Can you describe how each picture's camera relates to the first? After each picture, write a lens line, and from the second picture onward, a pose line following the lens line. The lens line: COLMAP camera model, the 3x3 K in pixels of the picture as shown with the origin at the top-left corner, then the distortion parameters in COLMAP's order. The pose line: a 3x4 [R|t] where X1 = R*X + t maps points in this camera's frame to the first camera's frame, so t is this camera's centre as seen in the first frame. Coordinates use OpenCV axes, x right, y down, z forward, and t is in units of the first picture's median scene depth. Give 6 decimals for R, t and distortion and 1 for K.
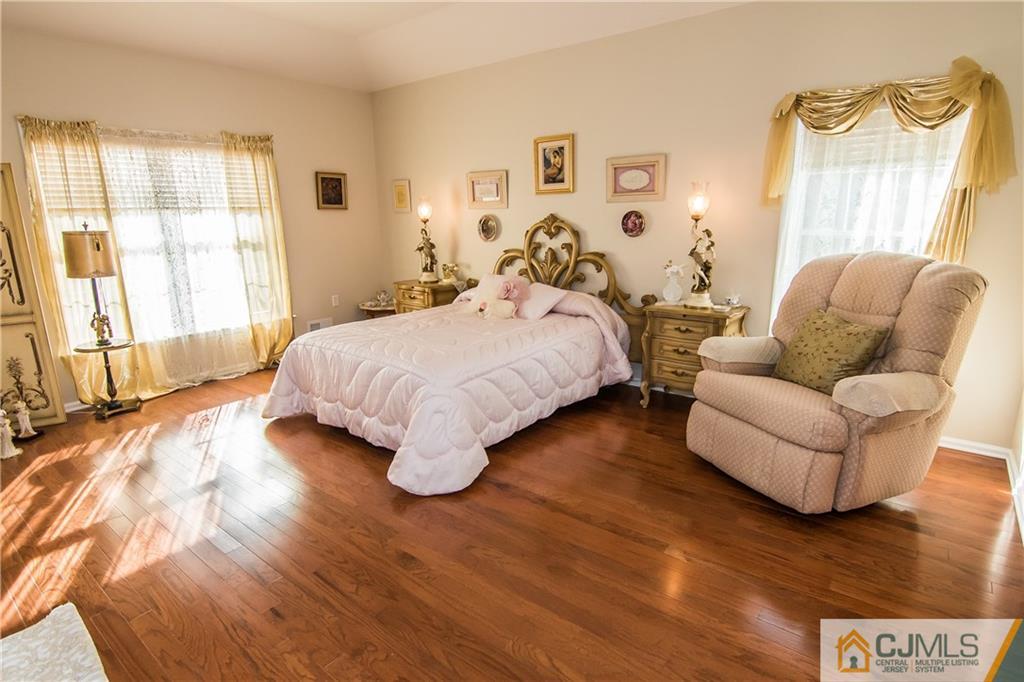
lens RADIAL K [[521.5, 0, 507.7], [0, 521.5, 339.4], [0, 0, 1]] dist [-0.001474, -0.015972]
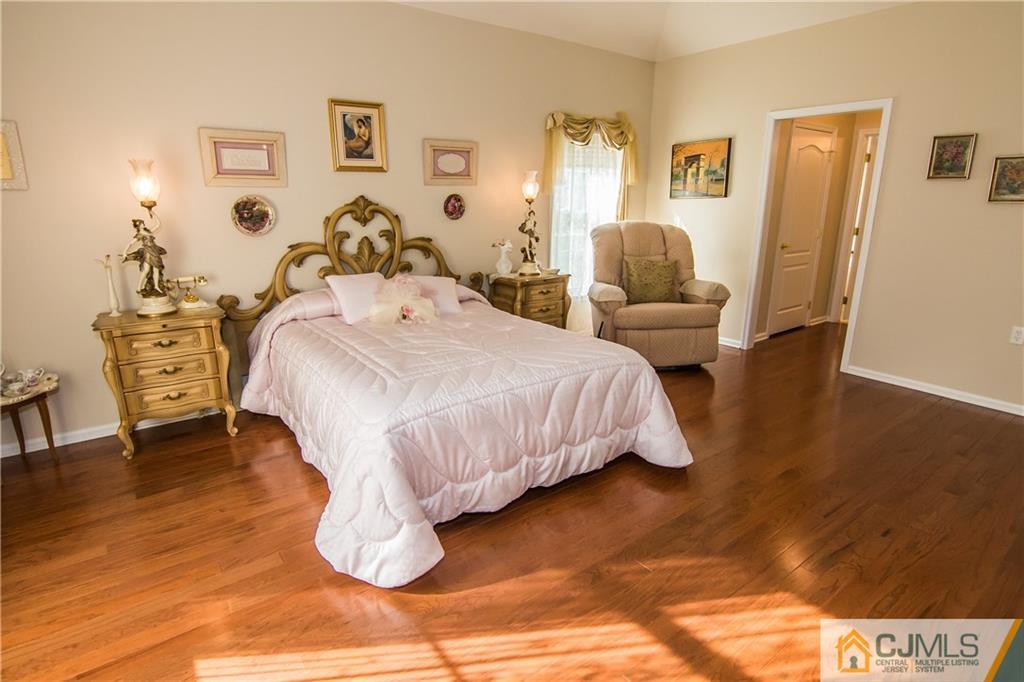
lens RADIAL K [[521.5, 0, 507.7], [0, 521.5, 339.4], [0, 0, 1]] dist [-0.001474, -0.015972]
pose [[0.275473, -0.231255, 0.933079, -0.704597], [0.224943, 0.959193, 0.171317, -0.115651], [-0.934620, 0.162696, 0.316251, 0.580240]]
